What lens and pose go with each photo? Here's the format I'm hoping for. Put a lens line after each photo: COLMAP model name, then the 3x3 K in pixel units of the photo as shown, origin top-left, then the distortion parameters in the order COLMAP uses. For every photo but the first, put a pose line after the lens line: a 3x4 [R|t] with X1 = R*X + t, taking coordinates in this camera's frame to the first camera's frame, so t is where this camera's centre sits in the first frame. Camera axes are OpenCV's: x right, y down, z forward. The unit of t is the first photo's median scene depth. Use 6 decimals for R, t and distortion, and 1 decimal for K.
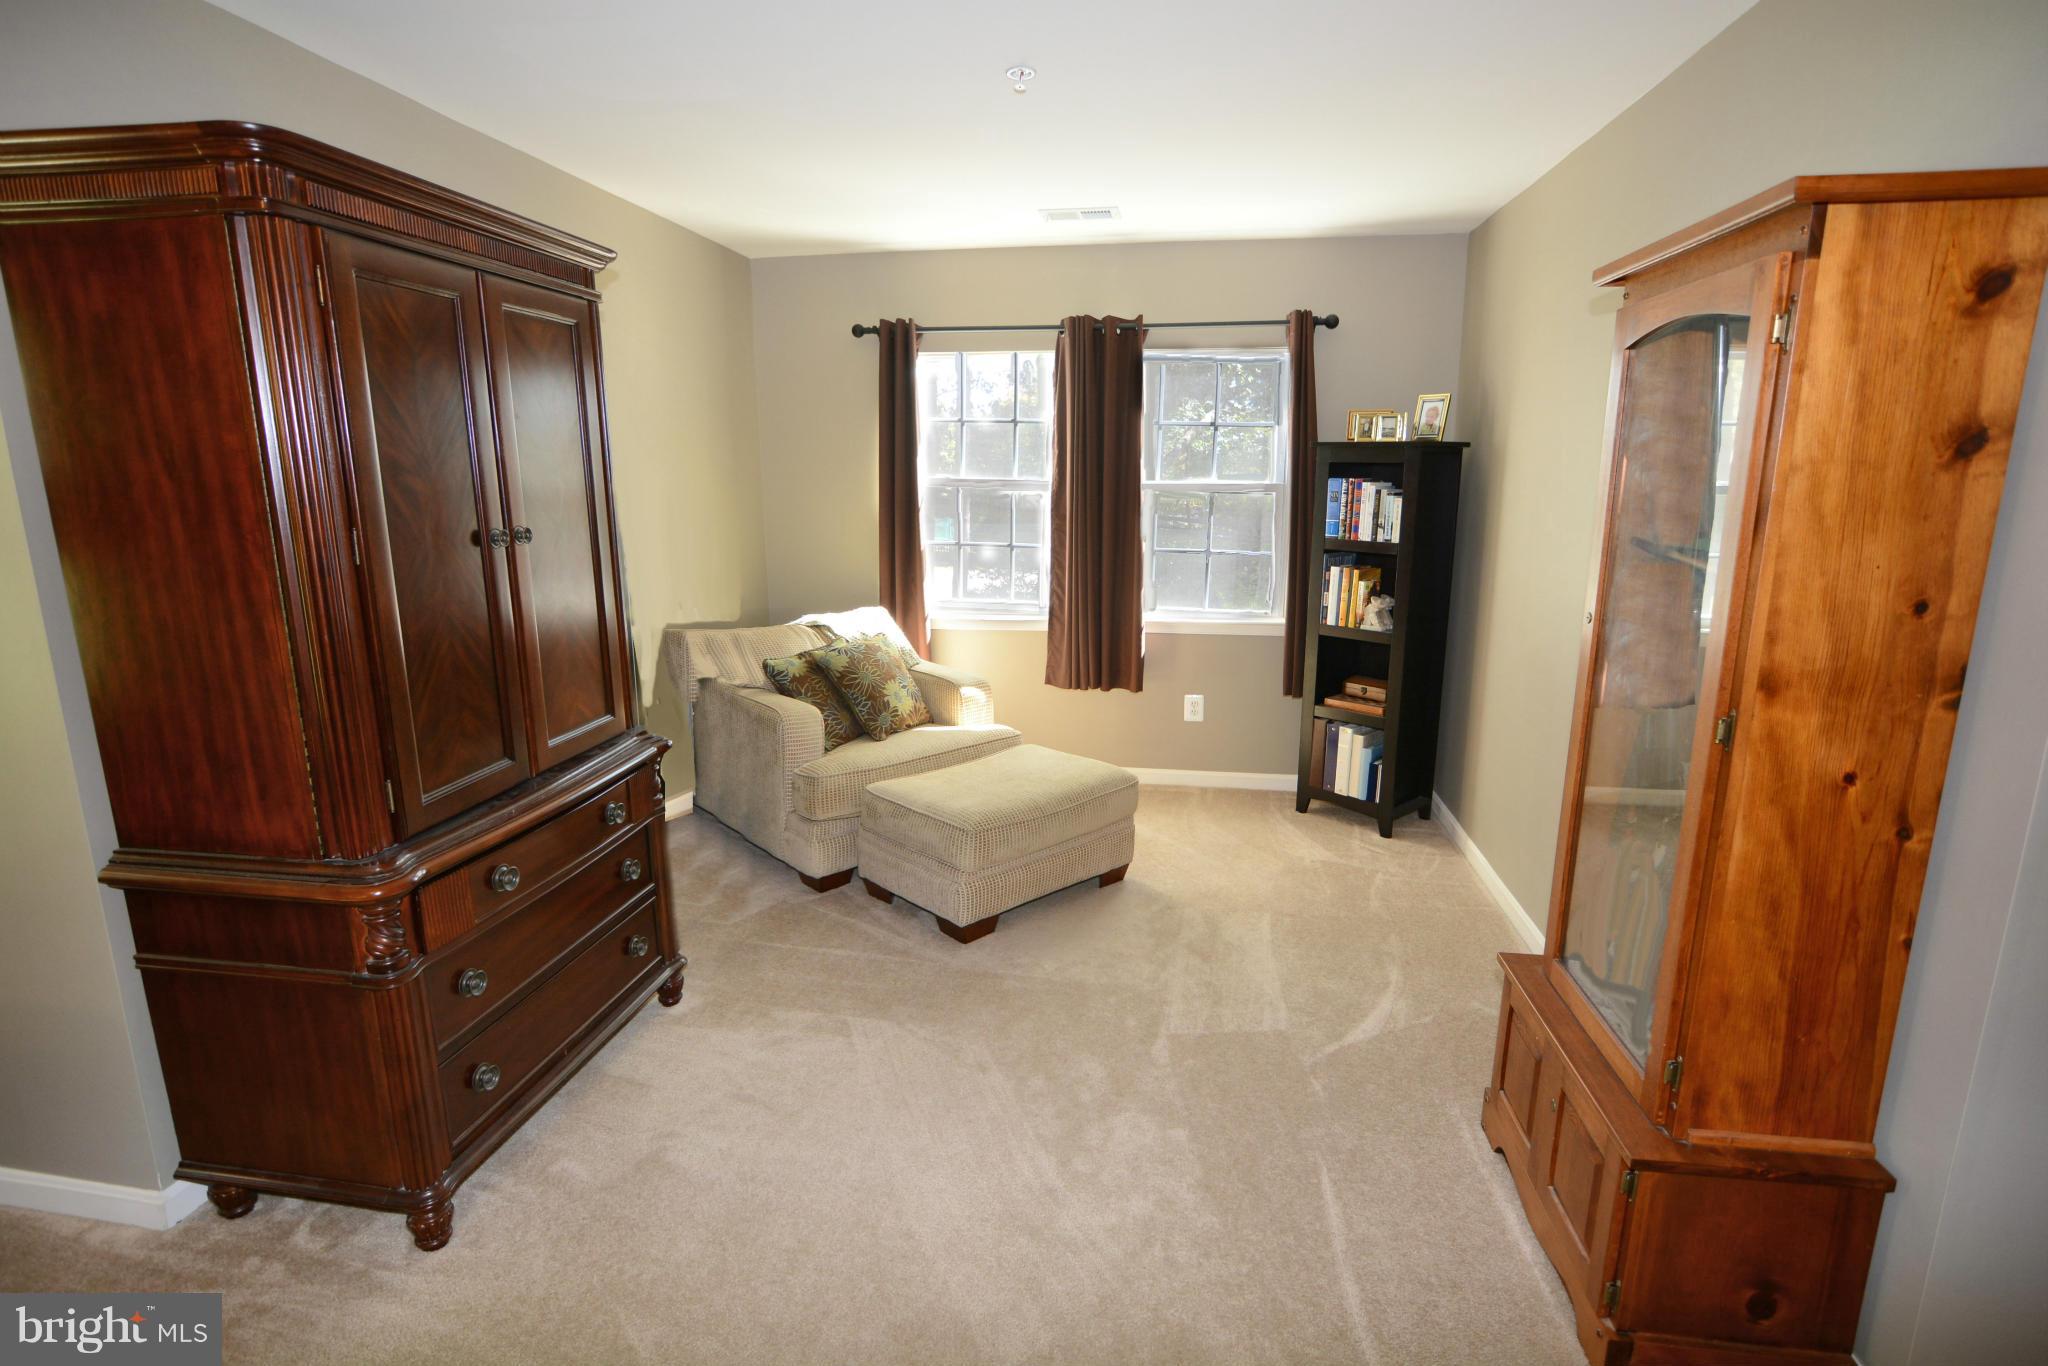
lens RADIAL K [[1005.1, 0, 1025.5], [0, 1005.1, 682.4], [0, 0, 1]] dist [-0.029298, -0.000626]
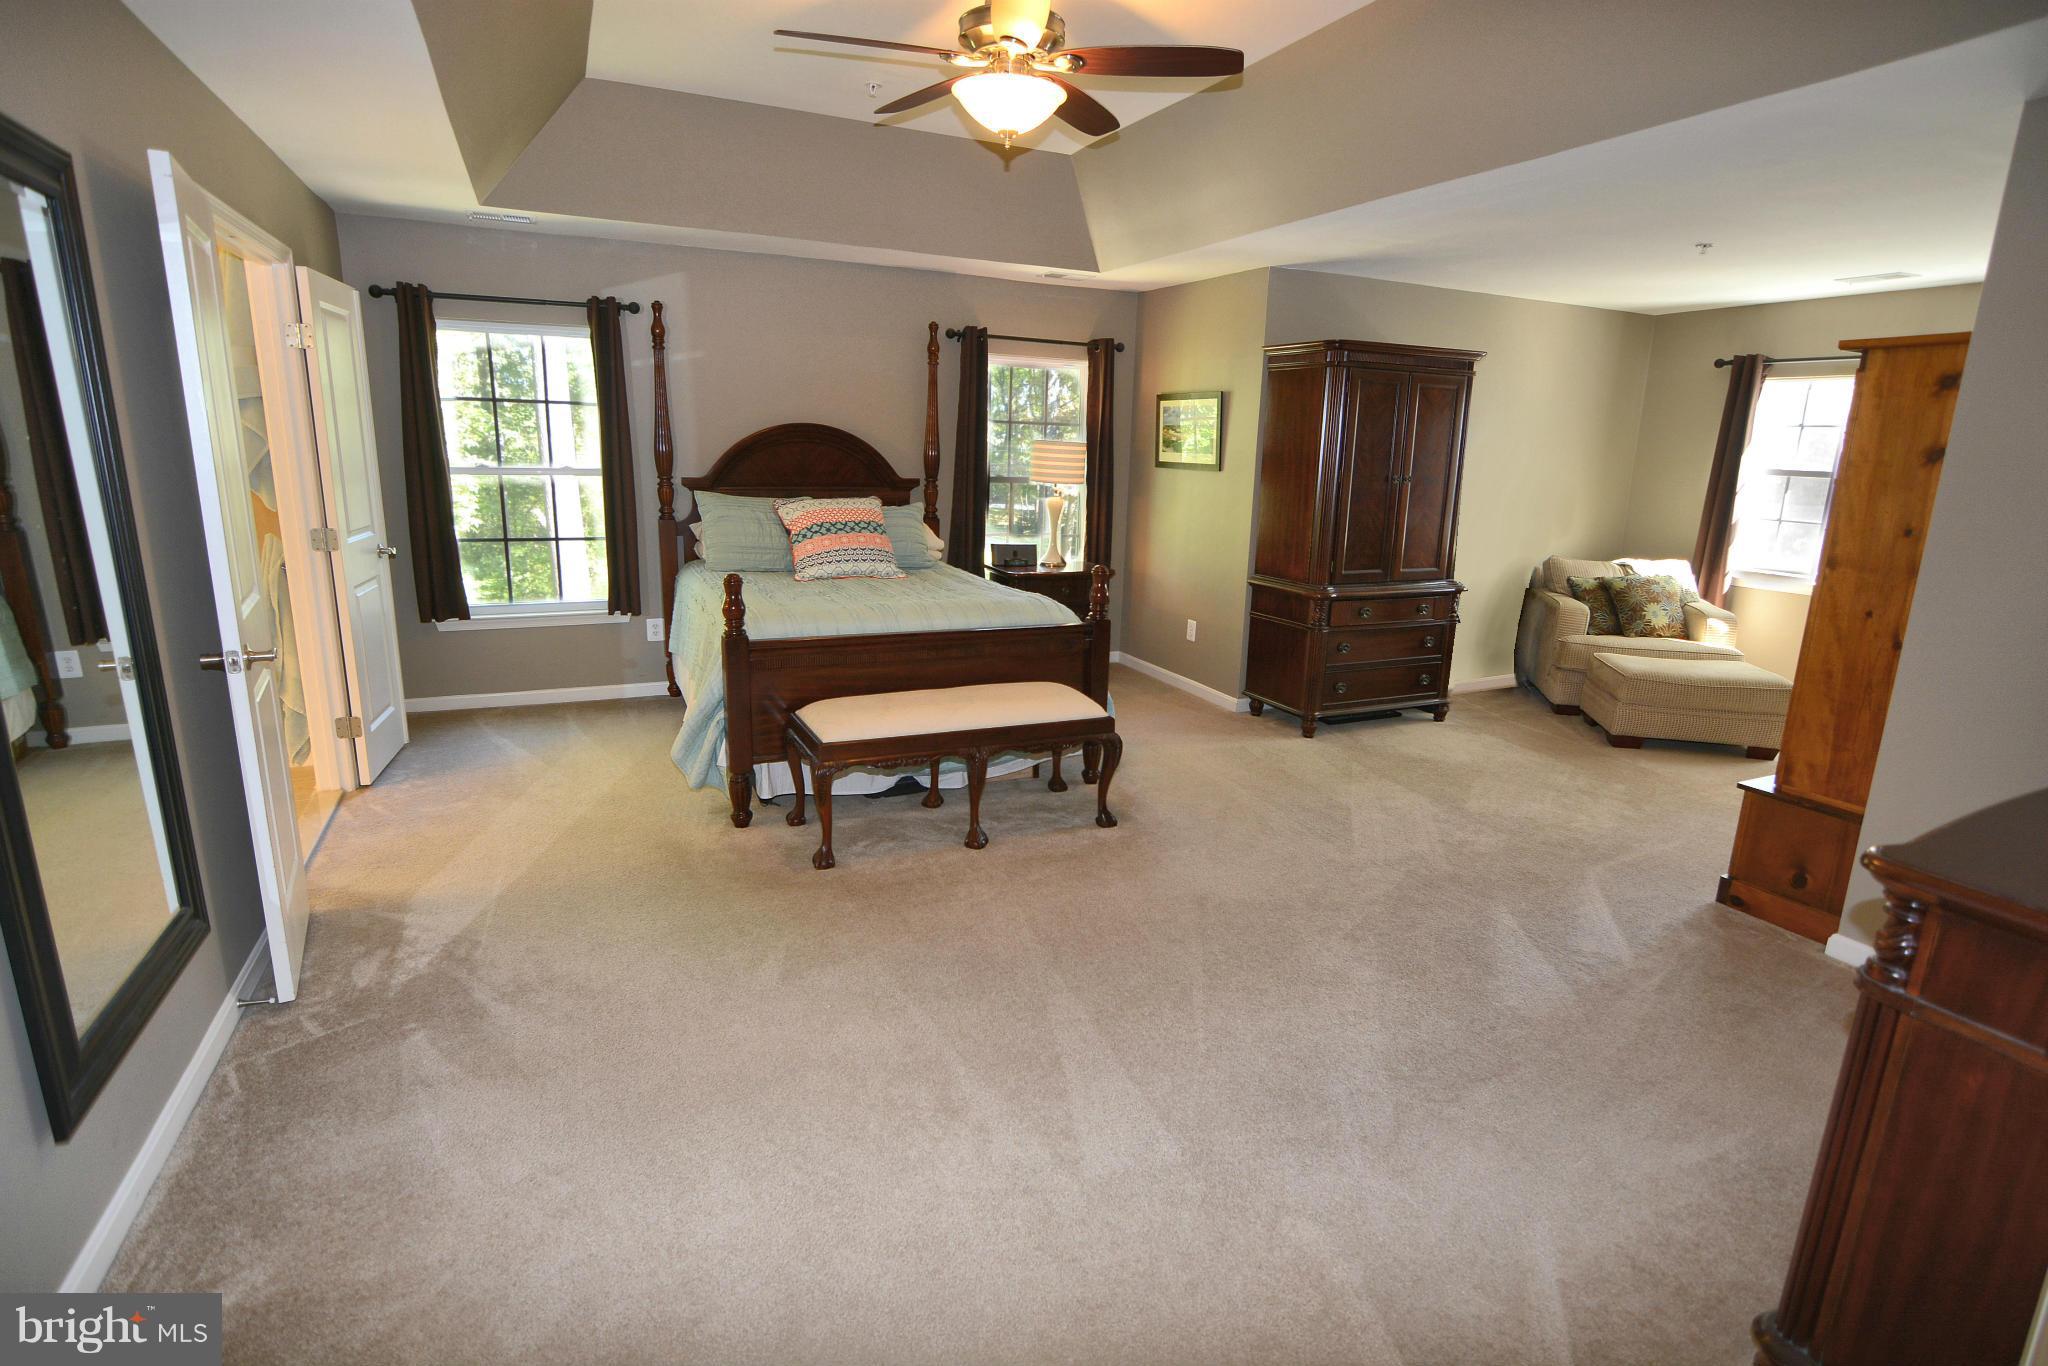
lens RADIAL K [[1005.1, 0, 1021.6], [0, 1005.1, 681.9], [0, 0, 1]] dist [-0.029298, -0.000626]
pose [[0.546908, 0.208380, -0.810845, 1.228454], [-0.199831, 0.973026, 0.115274, 0.278625], [0.812994, 0.098988, 0.573796, -1.288158]]
